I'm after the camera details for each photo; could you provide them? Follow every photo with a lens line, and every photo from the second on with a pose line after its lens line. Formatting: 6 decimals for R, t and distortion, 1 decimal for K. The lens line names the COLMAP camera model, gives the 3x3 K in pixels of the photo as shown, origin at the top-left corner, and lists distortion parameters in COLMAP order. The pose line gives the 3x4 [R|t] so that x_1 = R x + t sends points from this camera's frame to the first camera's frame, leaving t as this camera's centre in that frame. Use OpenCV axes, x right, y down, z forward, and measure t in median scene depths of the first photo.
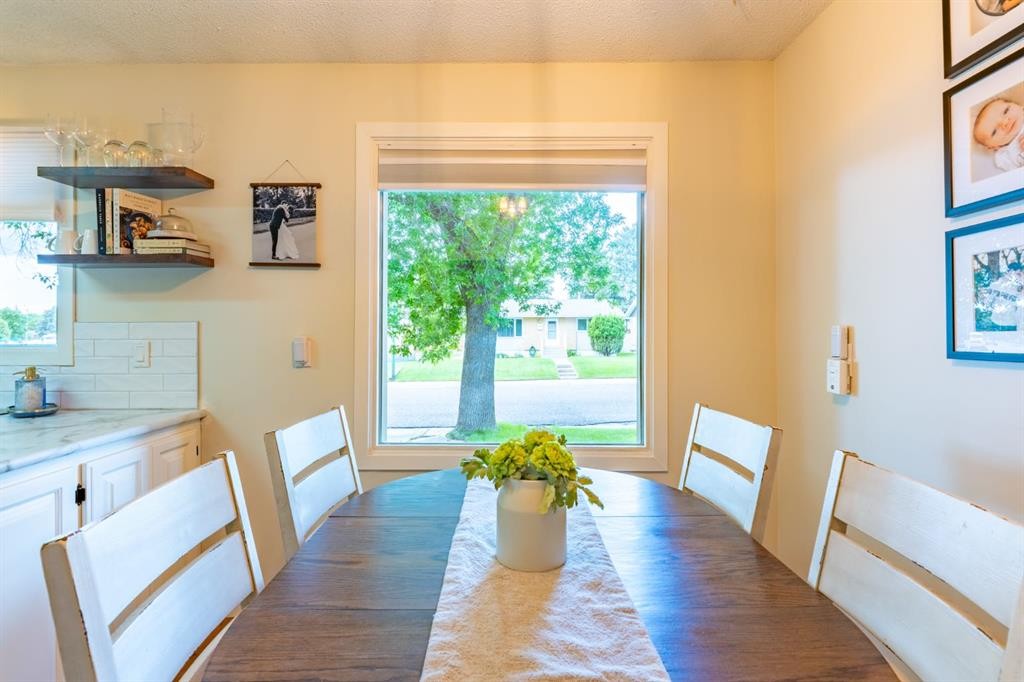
lens RADIAL K [[499.3, 0, 506.9], [0, 499.3, 326.2], [0, 0, 1]] dist [0.002130, 0.000535]
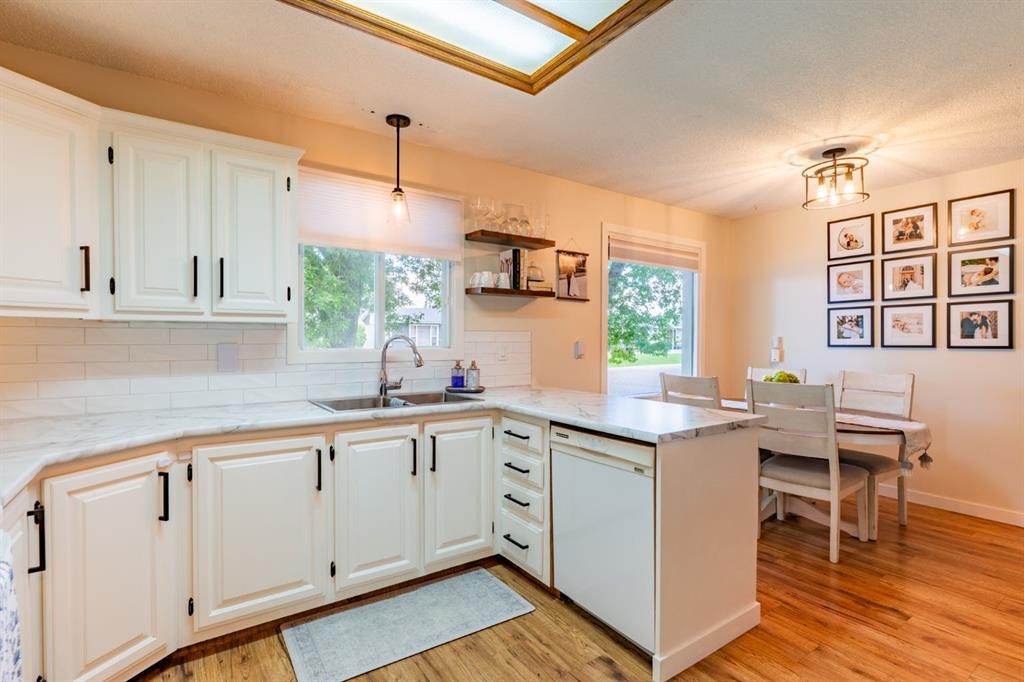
lens RADIAL K [[486.9, 0, 508.5], [0, 486.9, 341.7], [0, 0, 1]] dist [0.000833, 0.000689]
pose [[0.822744, 0.000347, 0.568412, -1.616031], [-0.009242, 0.999876, 0.012767, 0.004979], [-0.568337, -0.015757, 0.822645, -0.265739]]
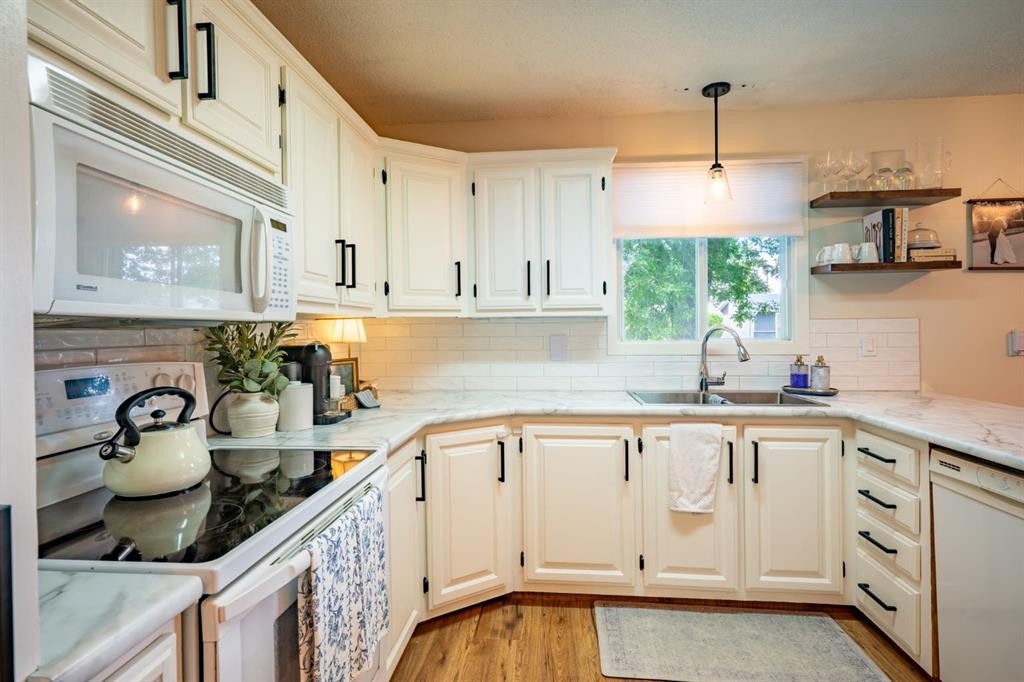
lens RADIAL K [[499.7, 0, 510.0], [0, 499.7, 332.4], [0, 0, 1]] dist [0.000681, 0.001157]
pose [[0.995985, -0.005842, -0.089331, -1.517906], [0.006960, 0.999901, 0.012218, 0.004423], [0.089251, -0.012791, 0.995927, -0.278505]]
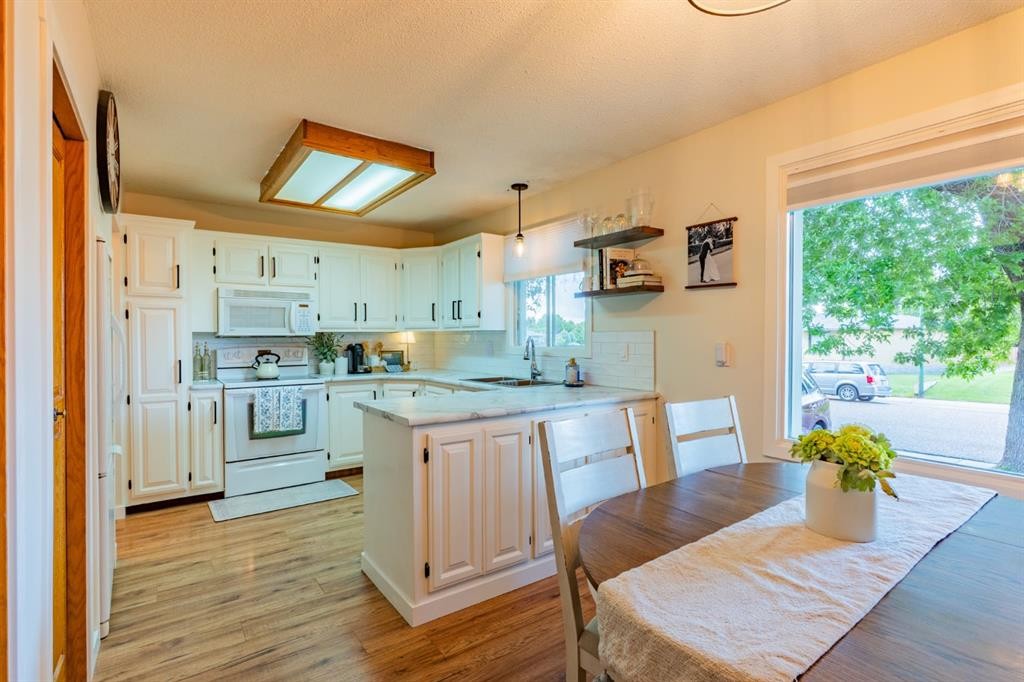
lens RADIAL K [[486.9, 0, 508.5], [0, 486.9, 341.7], [0, 0, 1]] dist [0.000833, 0.000689]
pose [[0.584213, 0.008312, -0.811558, 0.275493], [0.008236, 0.999835, 0.016169, -0.003985], [0.811559, -0.016130, 0.584048, -0.156337]]
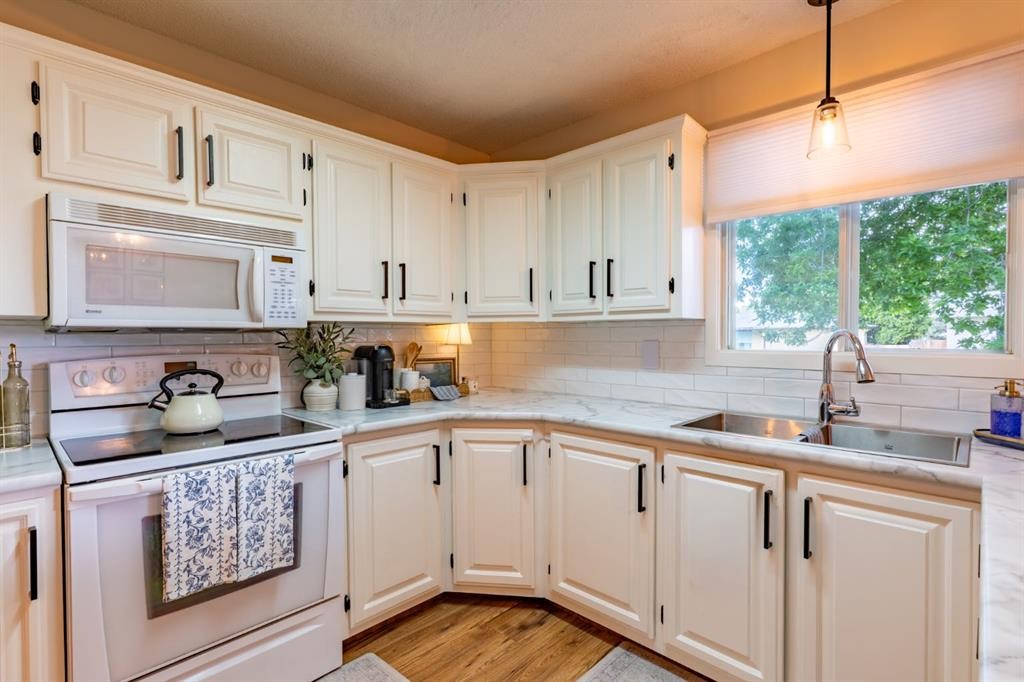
lens RADIAL K [[486.9, 0, 508.5], [0, 486.9, 341.7], [0, 0, 1]] dist [0.000833, 0.000689]
pose [[0.721972, 0.009436, -0.691858, -0.966914], [0.006787, 0.999762, 0.020718, 0.005400], [0.691889, -0.019653, 0.721737, -0.015696]]
